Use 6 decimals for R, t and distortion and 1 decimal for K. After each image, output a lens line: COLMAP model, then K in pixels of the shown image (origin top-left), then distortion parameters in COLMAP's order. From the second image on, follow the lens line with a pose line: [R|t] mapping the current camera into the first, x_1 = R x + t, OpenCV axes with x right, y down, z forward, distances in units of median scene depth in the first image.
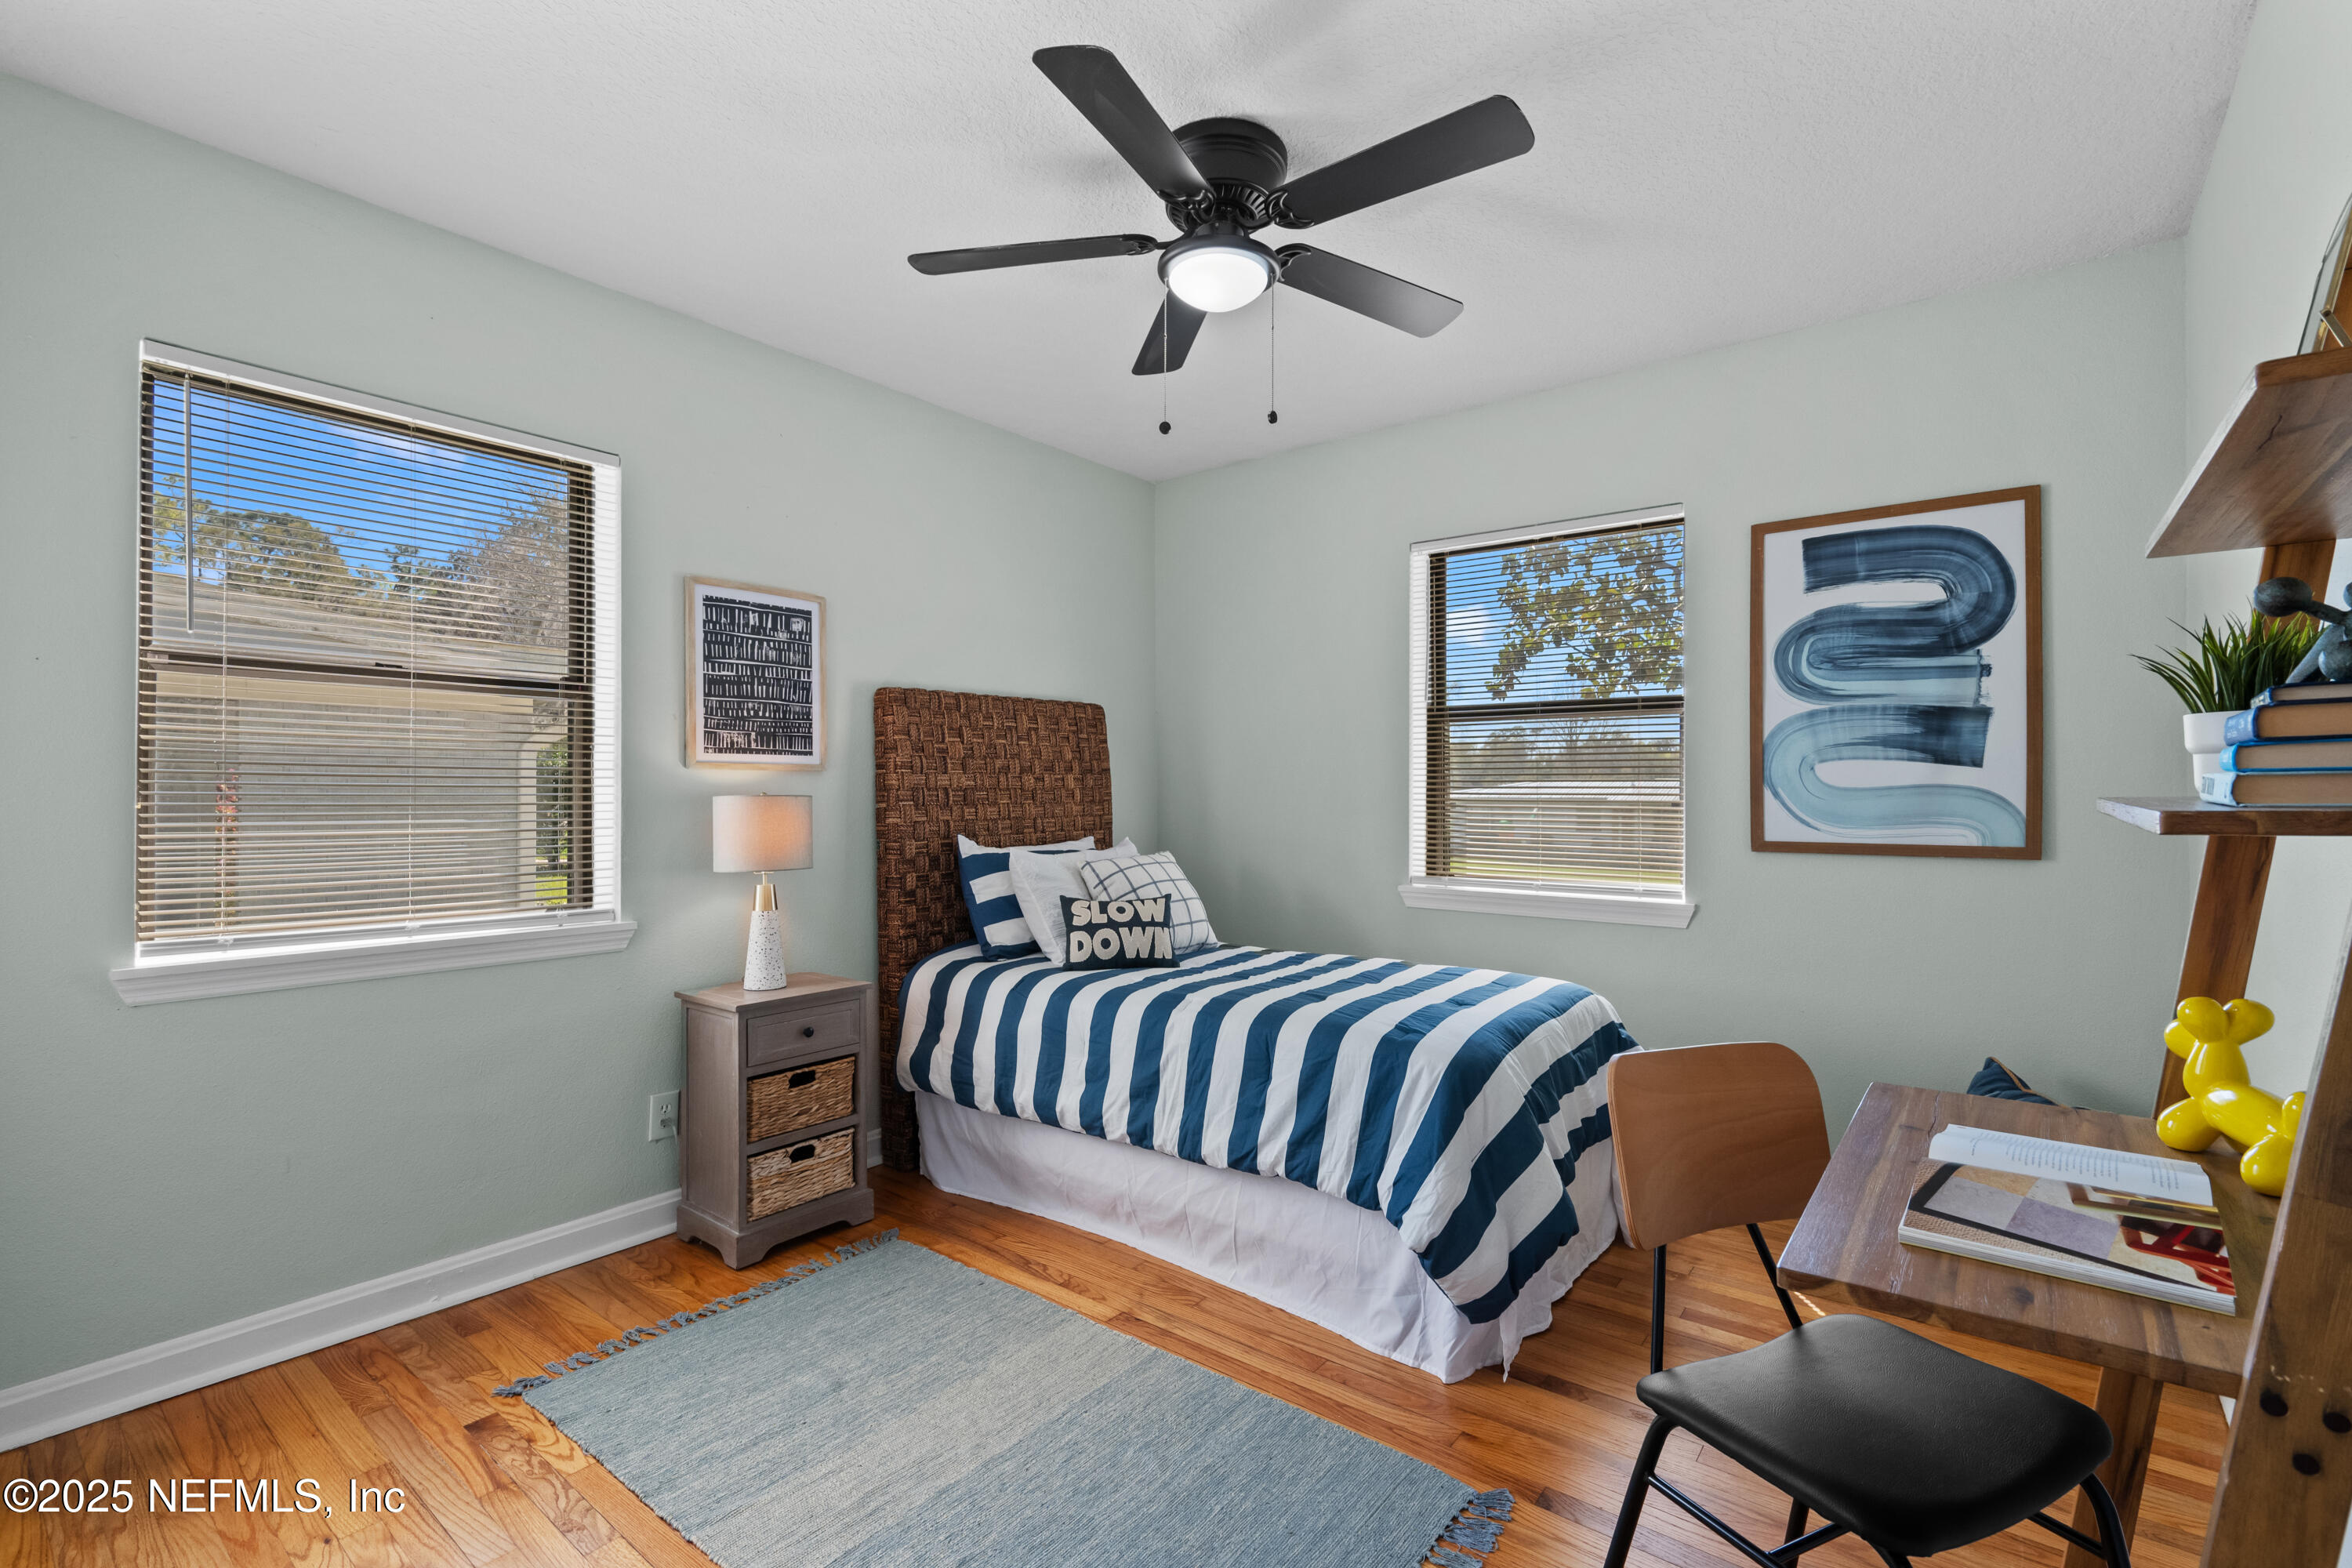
lens RADIAL K [[1037.0, 0, 1183.4], [0, 1037.0, 783.6], [0, 0, 1]] dist [-0.001545, 0.000434]
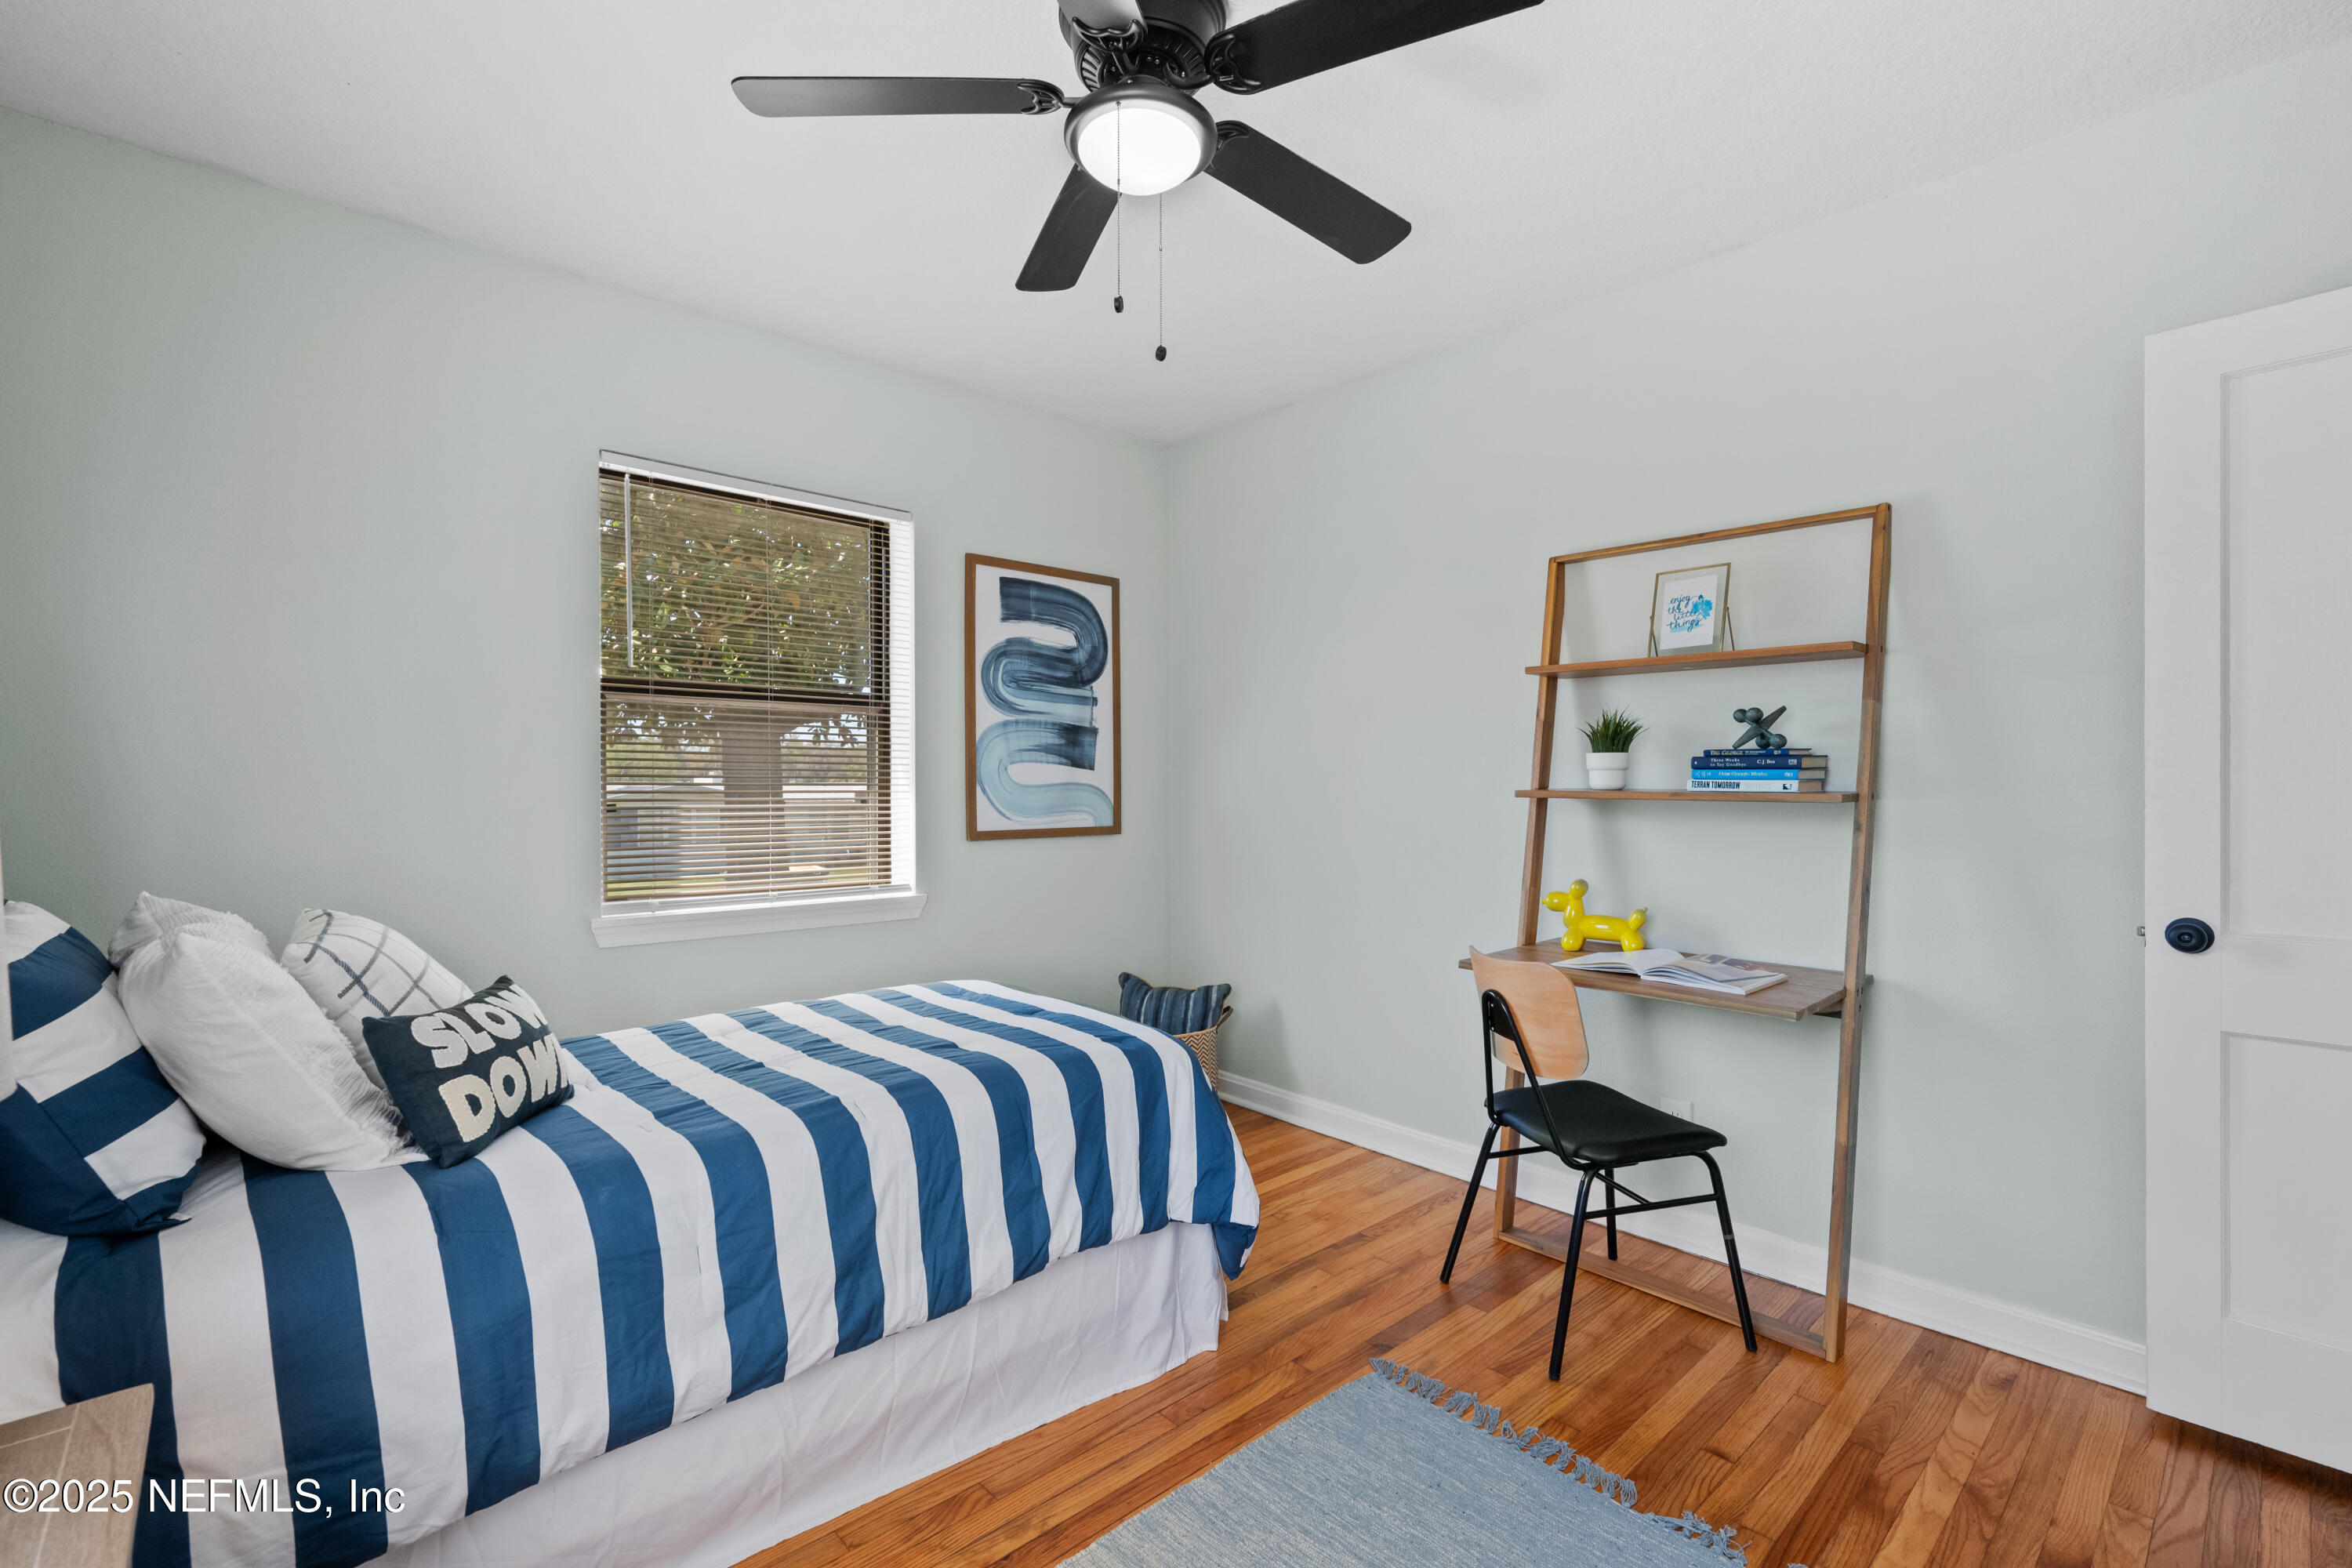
lens RADIAL K [[1037.0, 0, 1182.4], [0, 1037.0, 789.3], [0, 0, 1]] dist [-0.001545, 0.000434]
pose [[0.156187, -0.002820, 0.987723, -0.580587], [-0.003202, 0.999989, 0.003361, 0.004536], [-0.987722, -0.003688, 0.156176, 0.644609]]
